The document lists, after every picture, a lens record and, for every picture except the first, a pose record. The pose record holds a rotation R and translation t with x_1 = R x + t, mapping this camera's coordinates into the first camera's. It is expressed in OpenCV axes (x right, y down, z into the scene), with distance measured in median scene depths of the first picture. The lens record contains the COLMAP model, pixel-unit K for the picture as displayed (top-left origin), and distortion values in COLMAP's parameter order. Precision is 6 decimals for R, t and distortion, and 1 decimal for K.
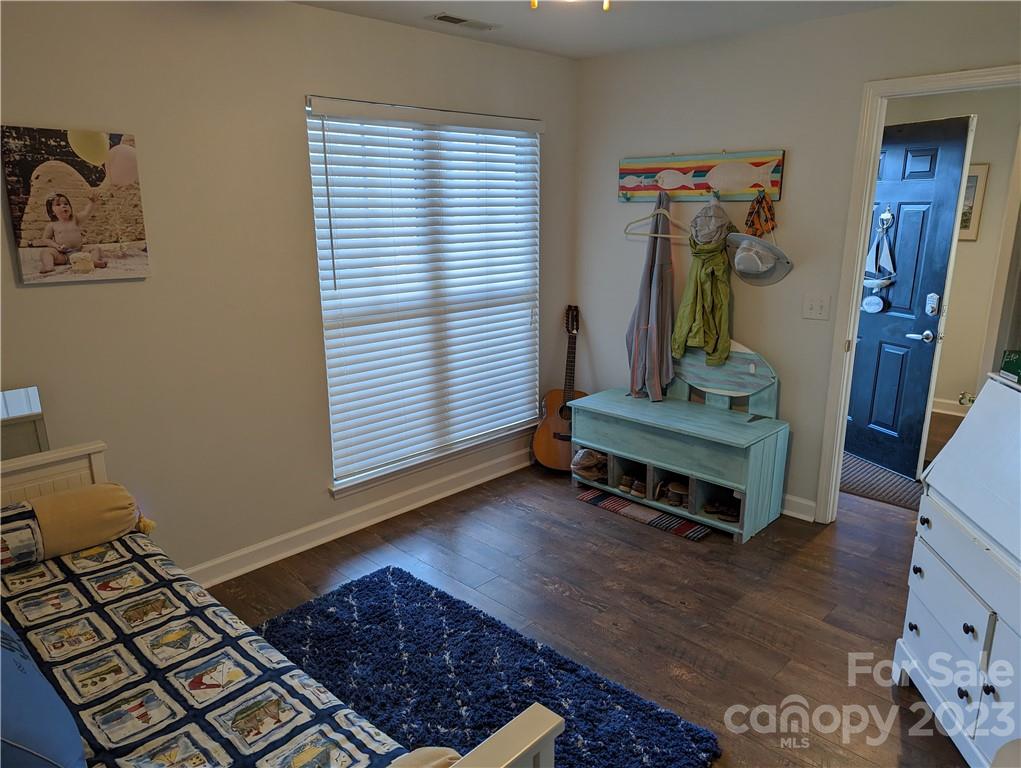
lens RADIAL K [[713.3, 0, 509.0], [0, 713.3, 387.0], [0, 0, 1]] dist [0.075537, -0.066782]
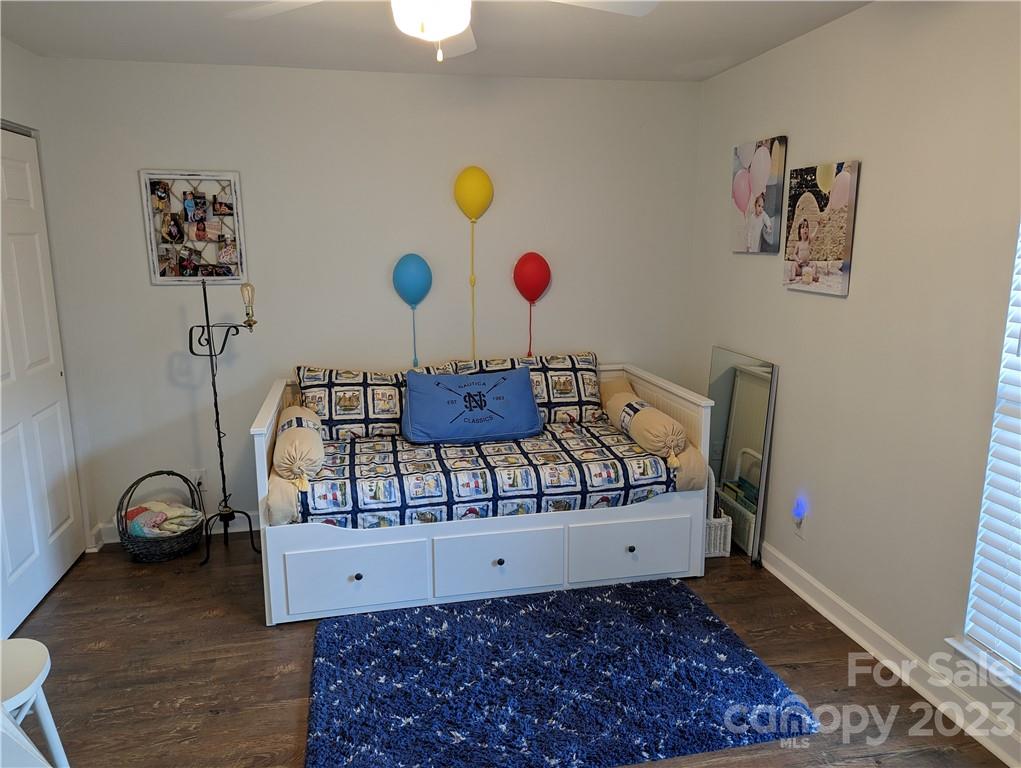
lens RADIAL K [[713.3, 0, 510.5], [0, 713.3, 379.4], [0, 0, 1]] dist [0.075537, -0.066782]
pose [[-0.559030, 0.166626, -0.812232, 0.693440], [-0.201794, 0.922803, 0.328197, -0.311837], [0.804217, 0.347375, -0.482251, 1.267650]]
